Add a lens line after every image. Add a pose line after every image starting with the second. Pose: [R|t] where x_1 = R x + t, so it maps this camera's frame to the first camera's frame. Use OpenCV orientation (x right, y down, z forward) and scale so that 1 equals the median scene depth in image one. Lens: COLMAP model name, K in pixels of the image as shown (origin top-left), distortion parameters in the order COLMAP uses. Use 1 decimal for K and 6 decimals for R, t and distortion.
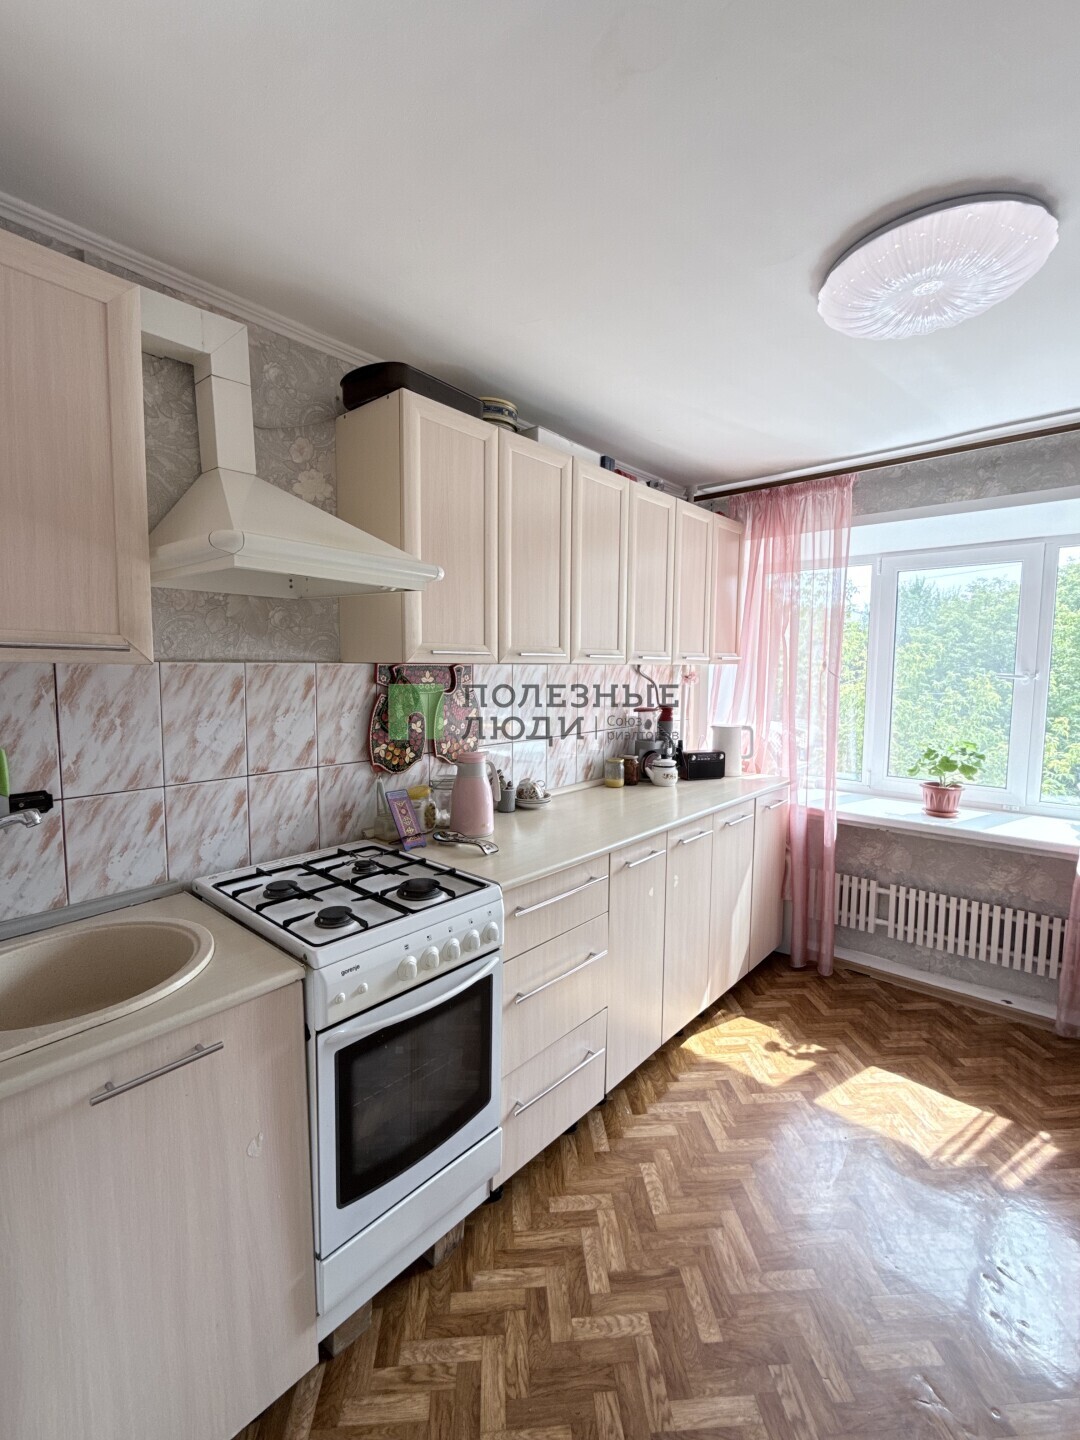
lens RADIAL K [[643.3, 0, 551.1], [0, 643.3, 722.3], [0, 0, 1]] dist [0.022099, -0.000422]
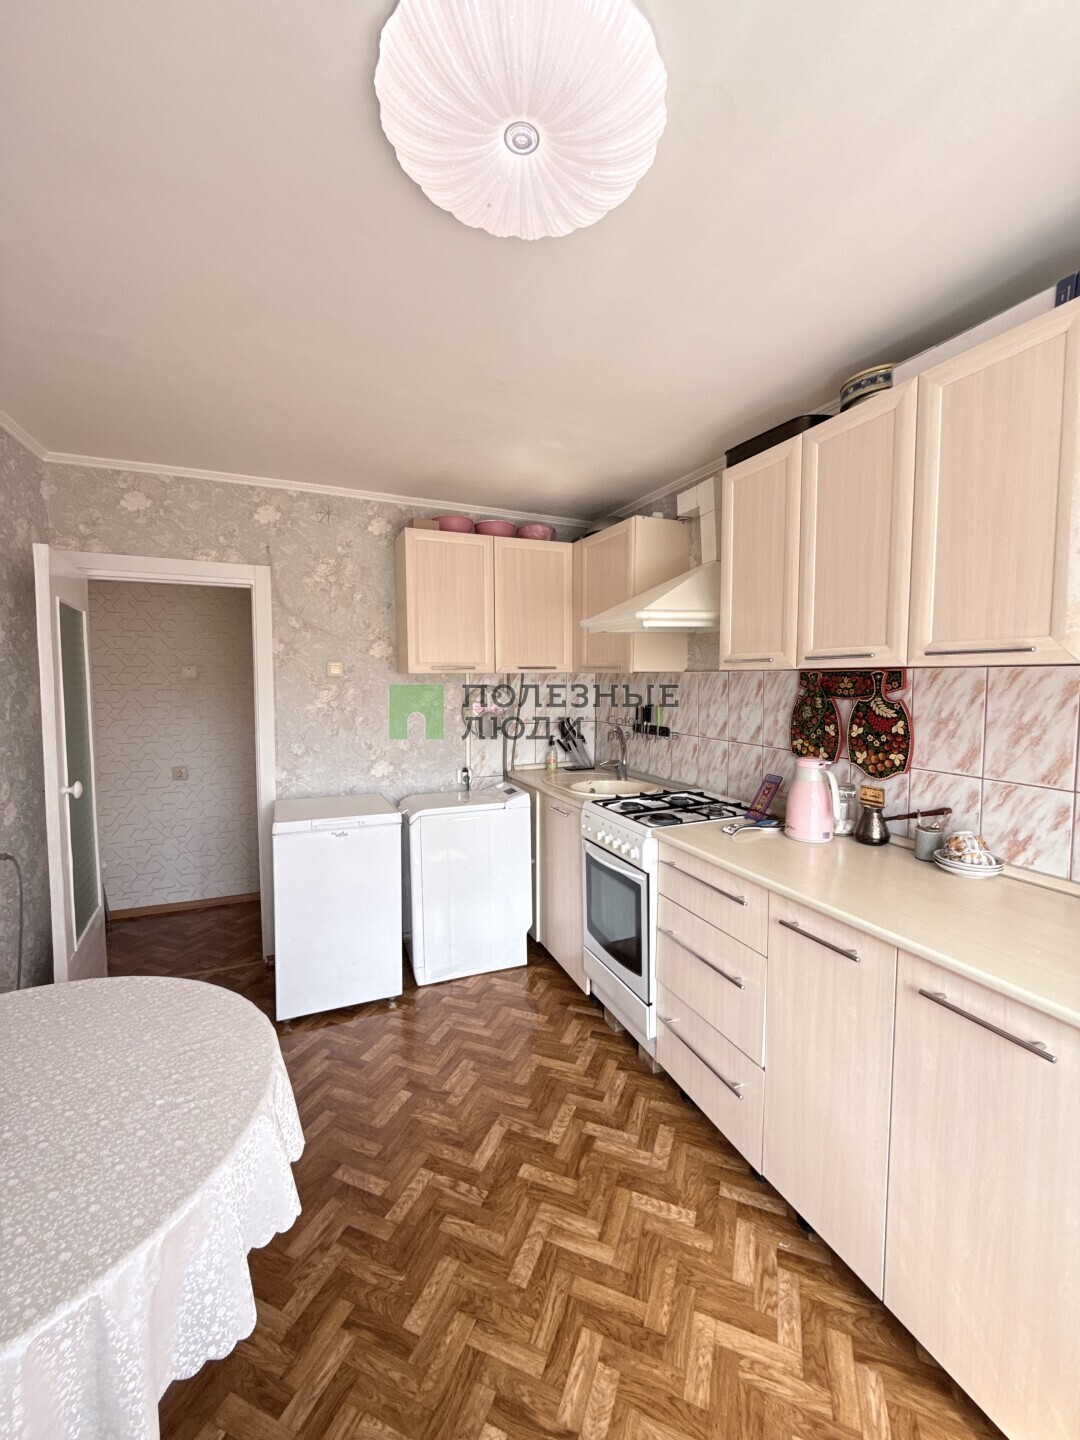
lens RADIAL K [[576.7, 0, 538.0], [0, 576.7, 714.1], [0, 0, 1]] dist [0.000412, 0.000418]
pose [[-0.452847, 0.060383, -0.889541, 0.703456], [-0.071011, 0.992092, 0.103495, -0.068308], [0.888756, 0.110035, -0.444978, 0.830156]]
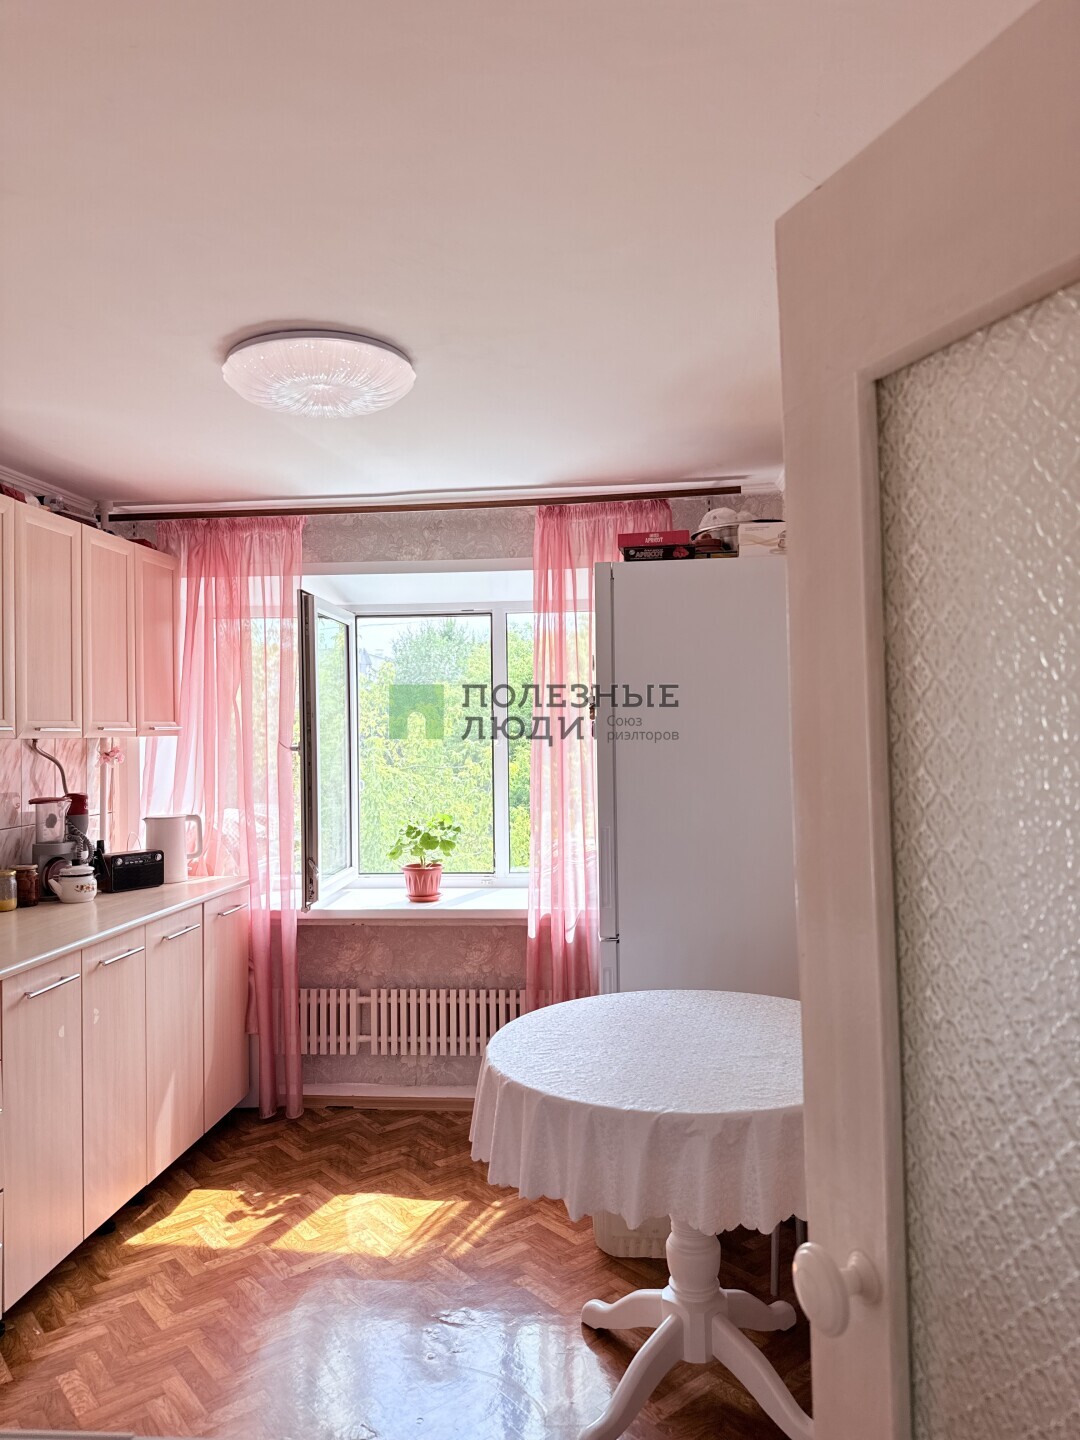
lens RADIAL K [[1016.9, 0, 560.6], [0, 1016.9, 728.8], [0, 0, 1]] dist [-0.003318, -0.005665]
pose [[0.815904, -0.013491, 0.578029, -0.048051], [0.062990, 0.995851, -0.065669, 0.013762], [-0.574745, 0.089989, 0.813369, -0.316777]]
